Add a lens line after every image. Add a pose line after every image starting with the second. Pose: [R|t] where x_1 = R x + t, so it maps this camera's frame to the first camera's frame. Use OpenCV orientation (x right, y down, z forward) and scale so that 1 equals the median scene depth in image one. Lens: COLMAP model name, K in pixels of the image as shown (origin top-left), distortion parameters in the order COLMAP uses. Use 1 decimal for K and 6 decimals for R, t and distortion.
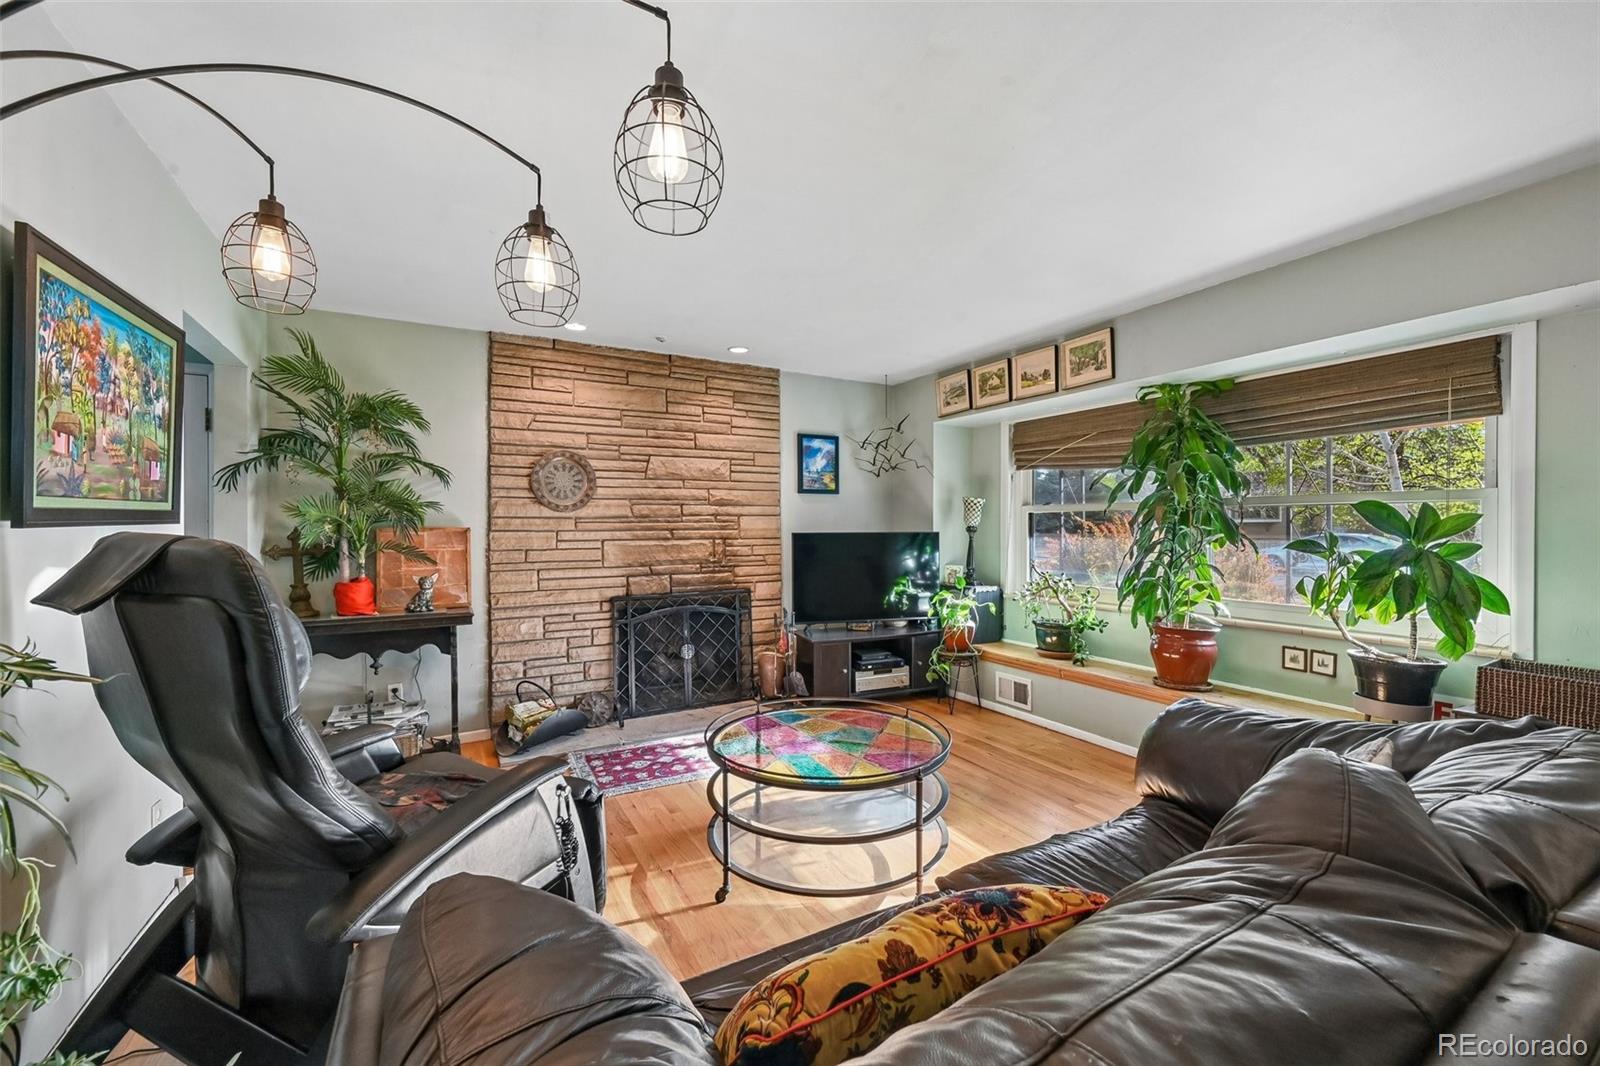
lens RADIAL K [[638.4, 0, 791.0], [0, 638.4, 527.5], [0, 0, 1]] dist [-0.003610, 0.001116]
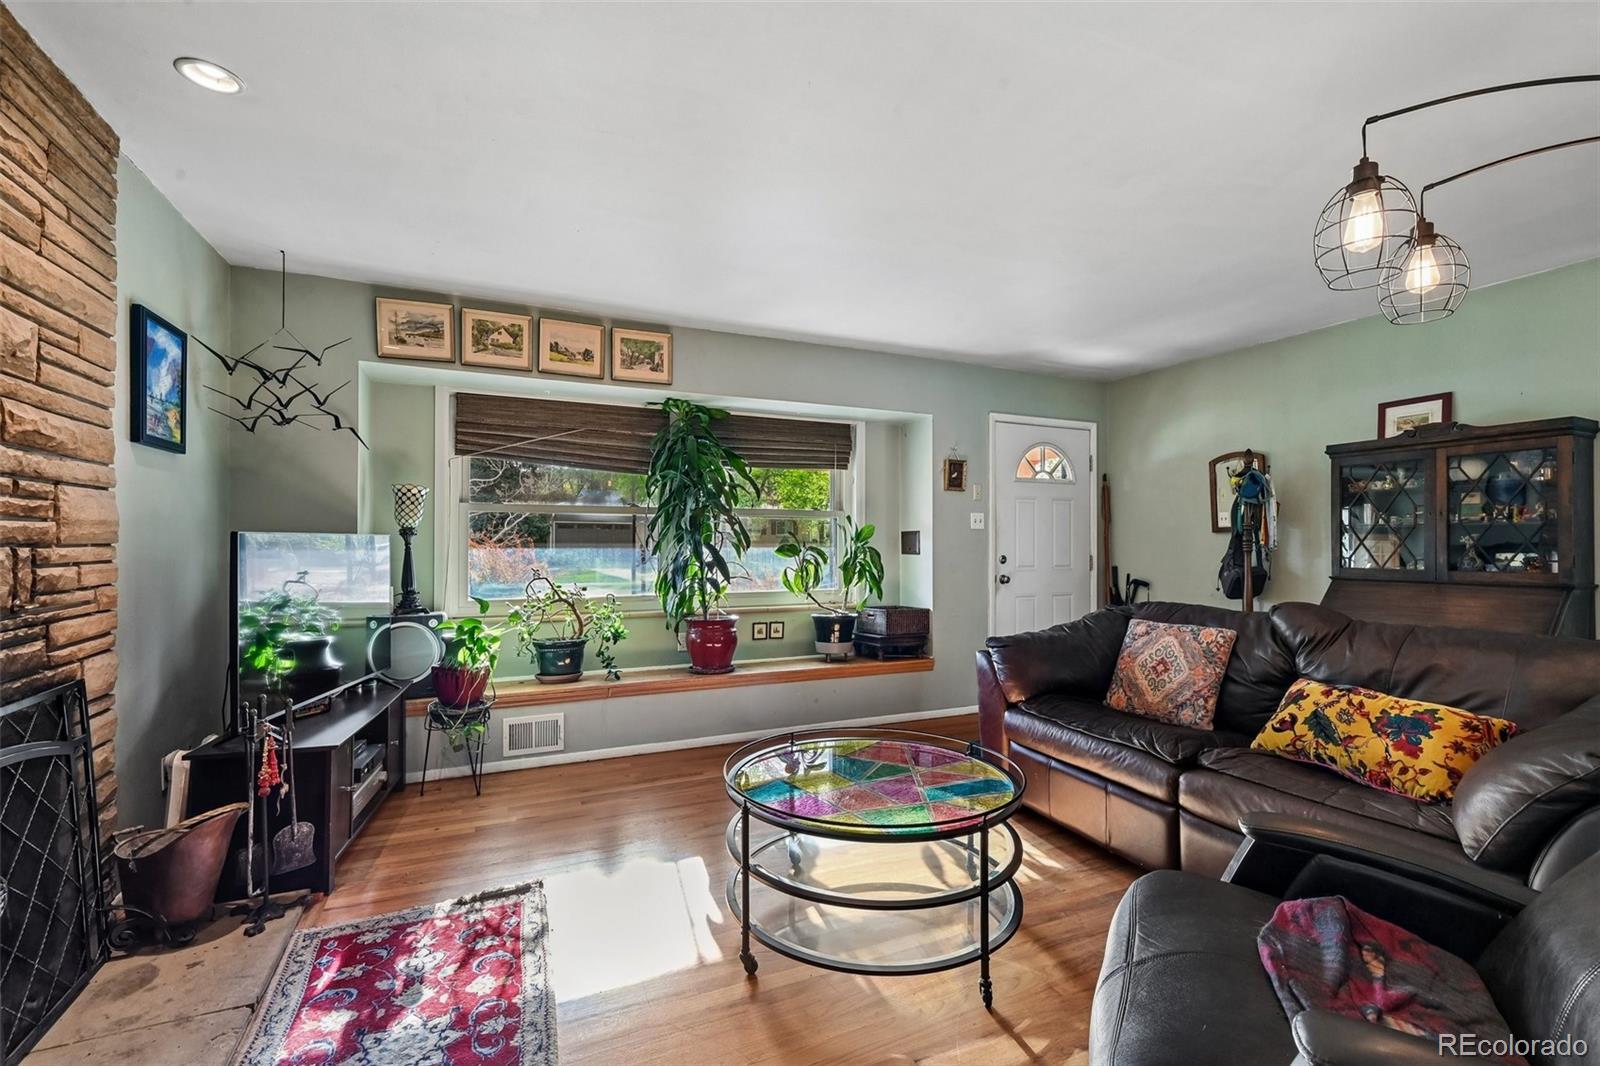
lens RADIAL K [[699.7, 0, 798.9], [0, 699.7, 535.2], [0, 0, 1]] dist [-0.003714, -0.000395]
pose [[0.066888, 0.013309, 0.997672, -0.511446], [-0.000857, 0.999911, -0.013281, 0.018814], [-0.997760, 0.000034, 0.066894, 0.619729]]
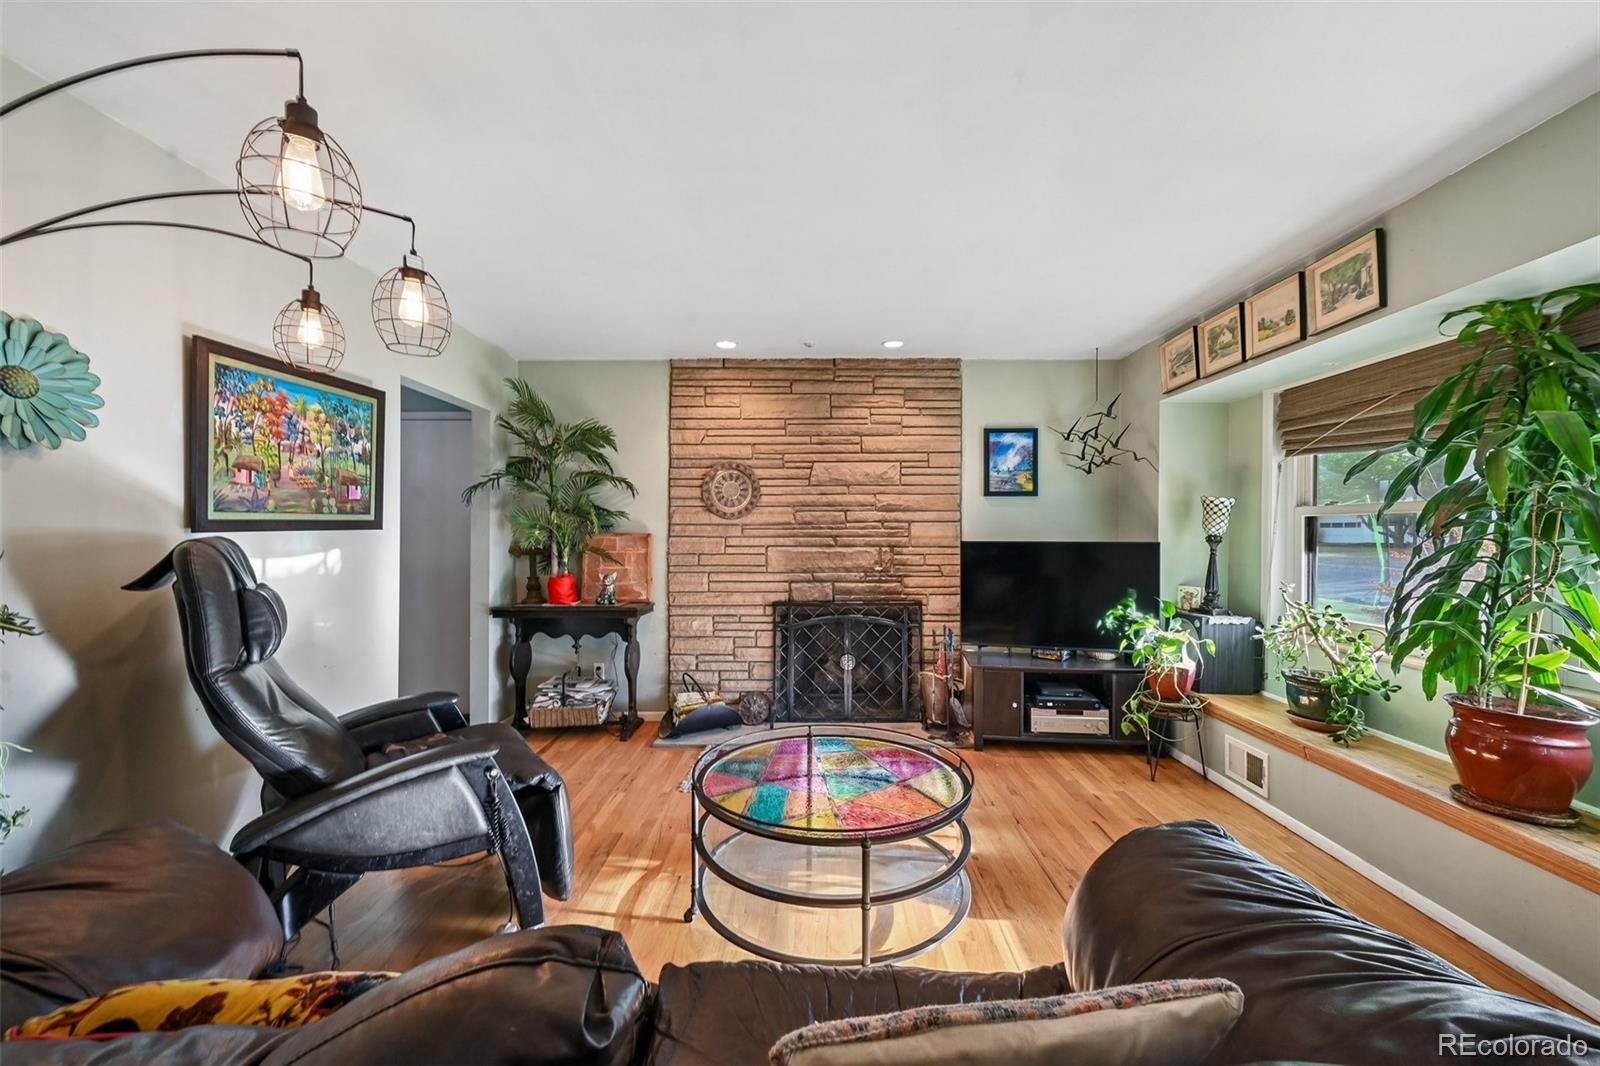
lens RADIAL K [[638.4, 0, 795.5], [0, 638.4, 531.5], [0, 0, 1]] dist [-0.003610, 0.001116]
pose [[0.866659, 0.004164, -0.498883, 0.269228], [-0.005560, 0.999984, -0.001312, -0.002817], [0.498870, 0.003910, 0.866668, 0.127195]]
